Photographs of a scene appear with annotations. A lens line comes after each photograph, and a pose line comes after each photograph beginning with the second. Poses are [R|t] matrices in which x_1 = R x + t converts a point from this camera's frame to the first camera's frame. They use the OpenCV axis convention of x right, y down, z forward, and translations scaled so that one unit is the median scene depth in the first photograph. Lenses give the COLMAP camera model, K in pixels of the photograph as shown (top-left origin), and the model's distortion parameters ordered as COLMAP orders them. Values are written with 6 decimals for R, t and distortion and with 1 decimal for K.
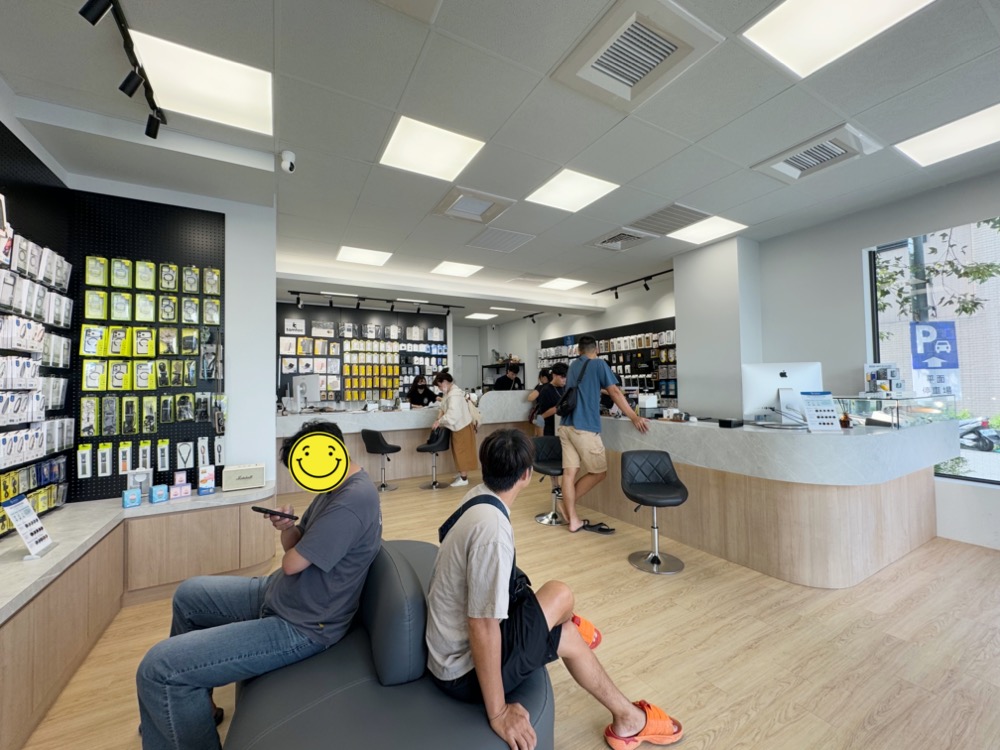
lens RADIAL K [[404.2, 0, 501.7], [0, 404.2, 376.9], [0, 0, 1]] dist [-0.004138, 0.000937]
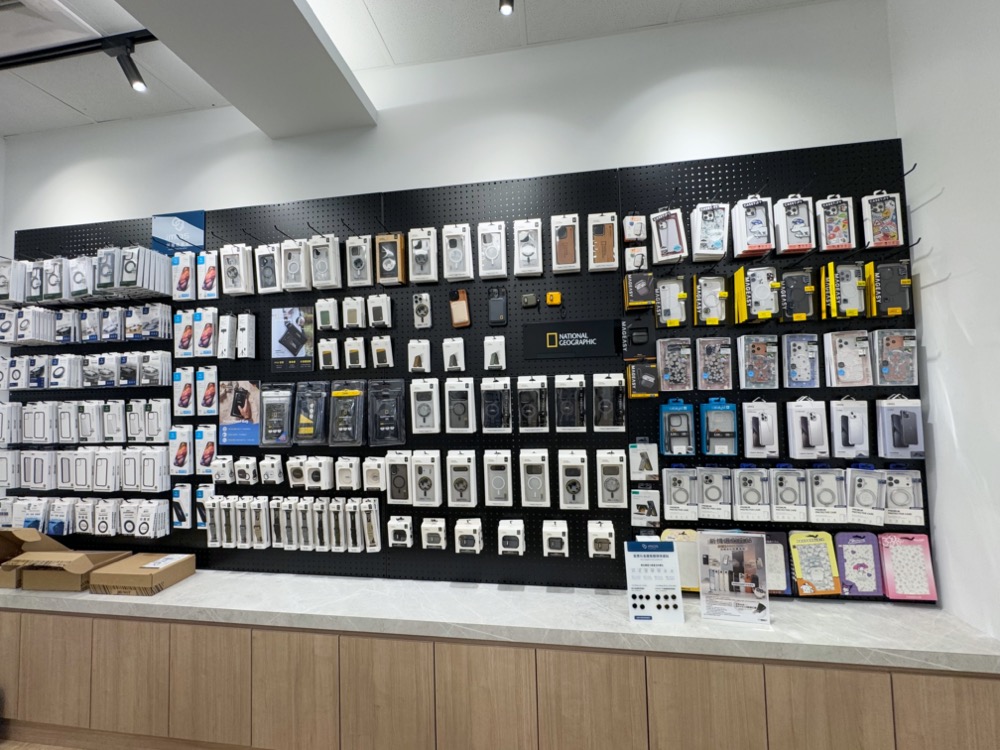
lens RADIAL K [[404.2, 0, 502.4], [0, 404.2, 381.1], [0, 0, 1]] dist [-0.004138, 0.000937]
pose [[0.617654, 0.035914, 0.785629, 0.121770], [-0.004061, 0.999089, -0.042479, 0.008704], [-0.786439, 0.023047, 0.617237, 0.844857]]
